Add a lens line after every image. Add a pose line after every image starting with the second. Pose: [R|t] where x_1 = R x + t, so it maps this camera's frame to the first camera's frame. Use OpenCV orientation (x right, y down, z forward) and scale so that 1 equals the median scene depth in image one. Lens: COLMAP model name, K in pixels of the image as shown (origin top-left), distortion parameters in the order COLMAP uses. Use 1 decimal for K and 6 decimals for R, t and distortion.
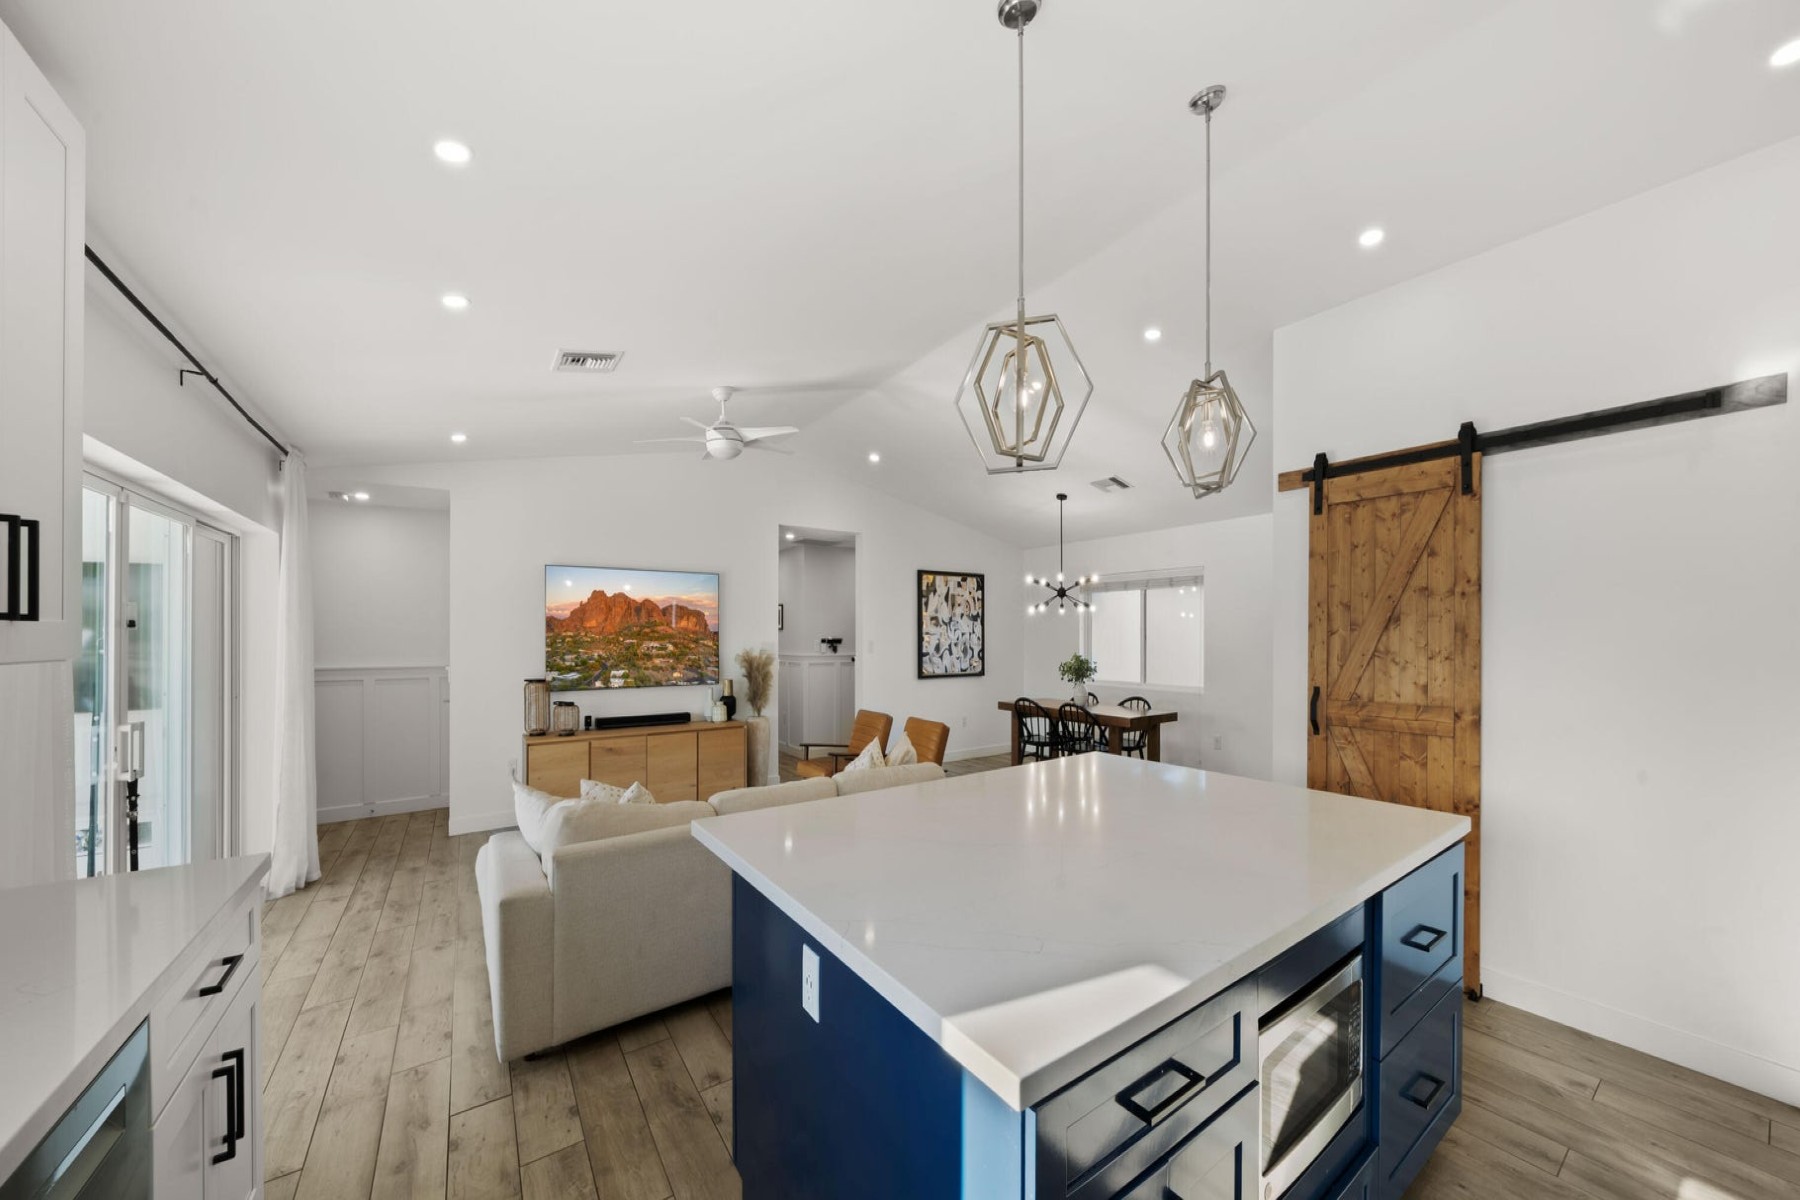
lens RADIAL K [[628.8, 0, 901.2], [0, 628.8, 632.7], [0, 0, 1]] dist [-0.000037, 0.000023]
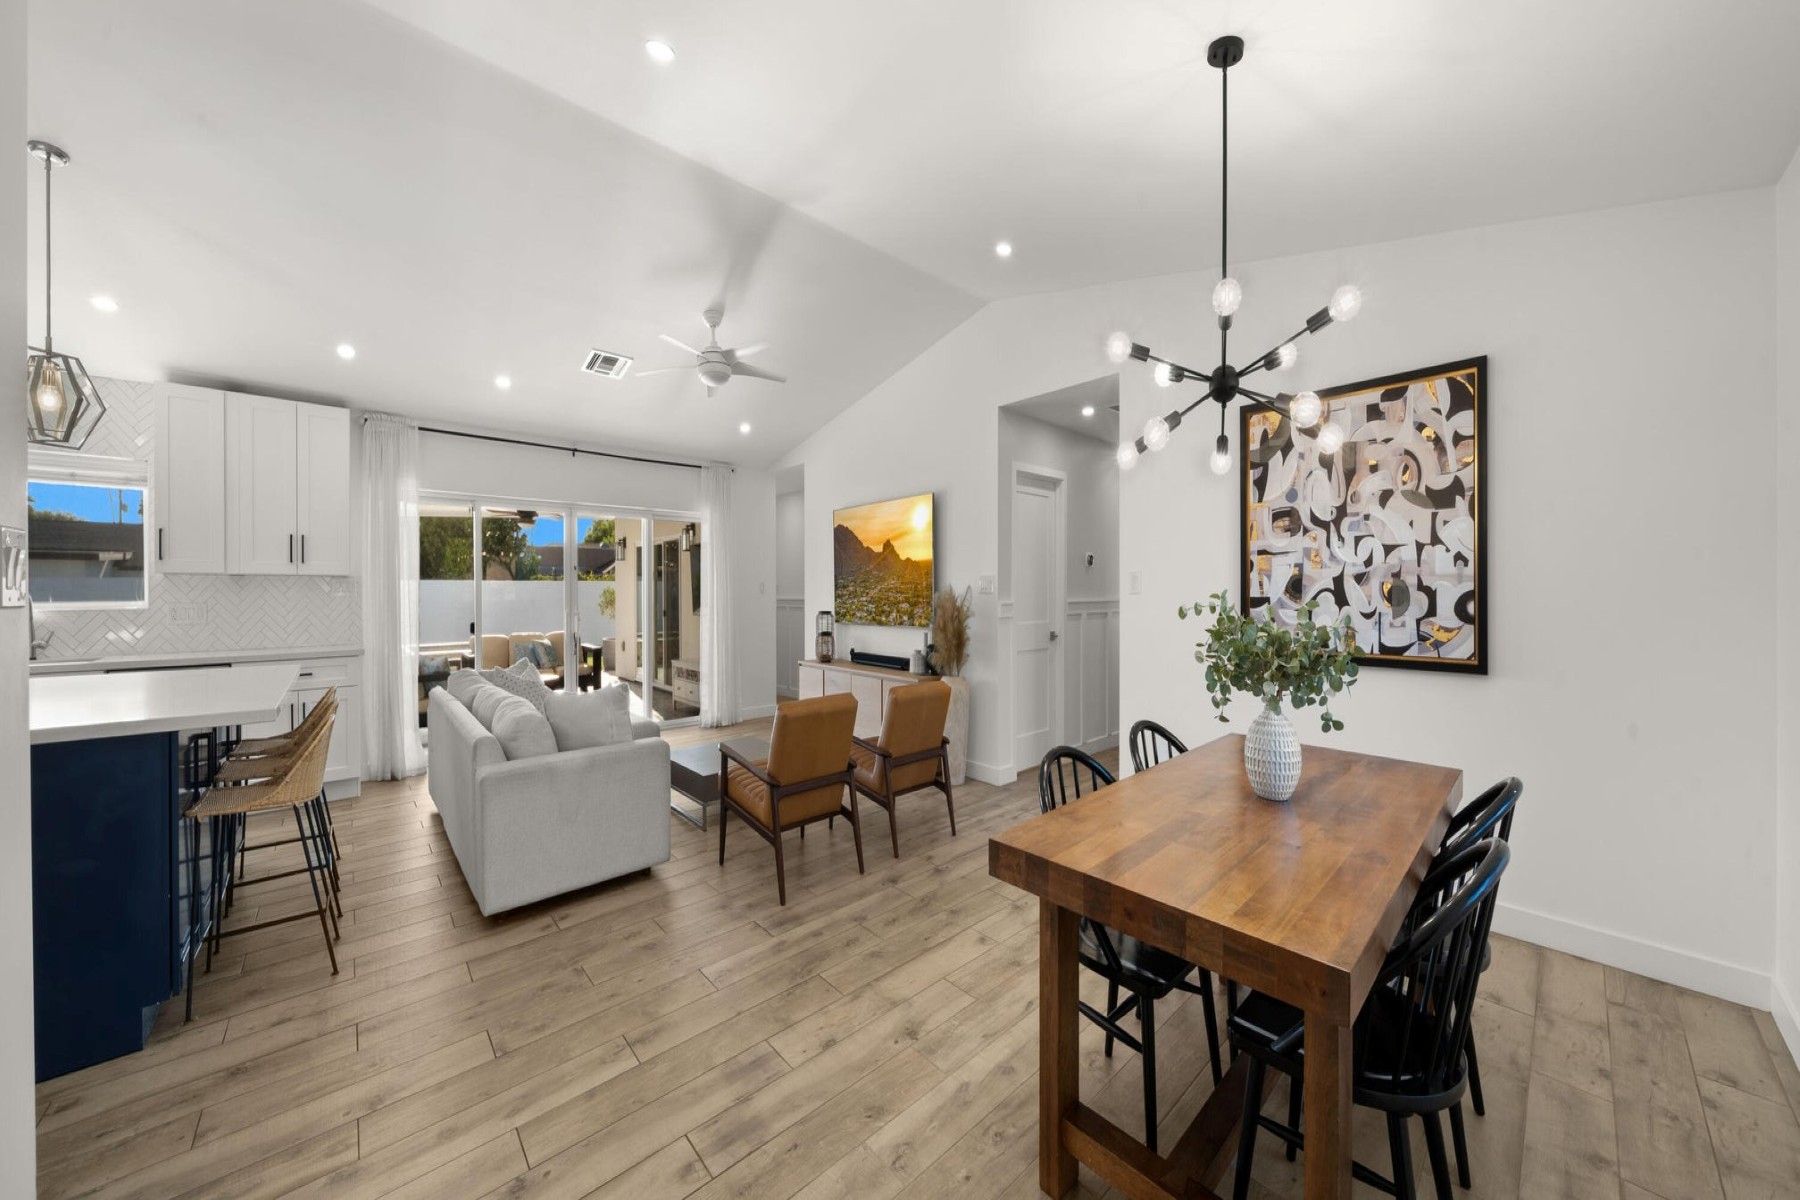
lens RADIAL K [[628.8, 0, 915.5], [0, 628.8, 598.4], [0, 0, 1]] dist [-0.000037, 0.000023]
pose [[0.158371, 0.008902, -0.987339, 0.409783], [0.001678, 0.999955, 0.009285, 0.027138], [0.987378, -0.003127, 0.158349, 0.682151]]
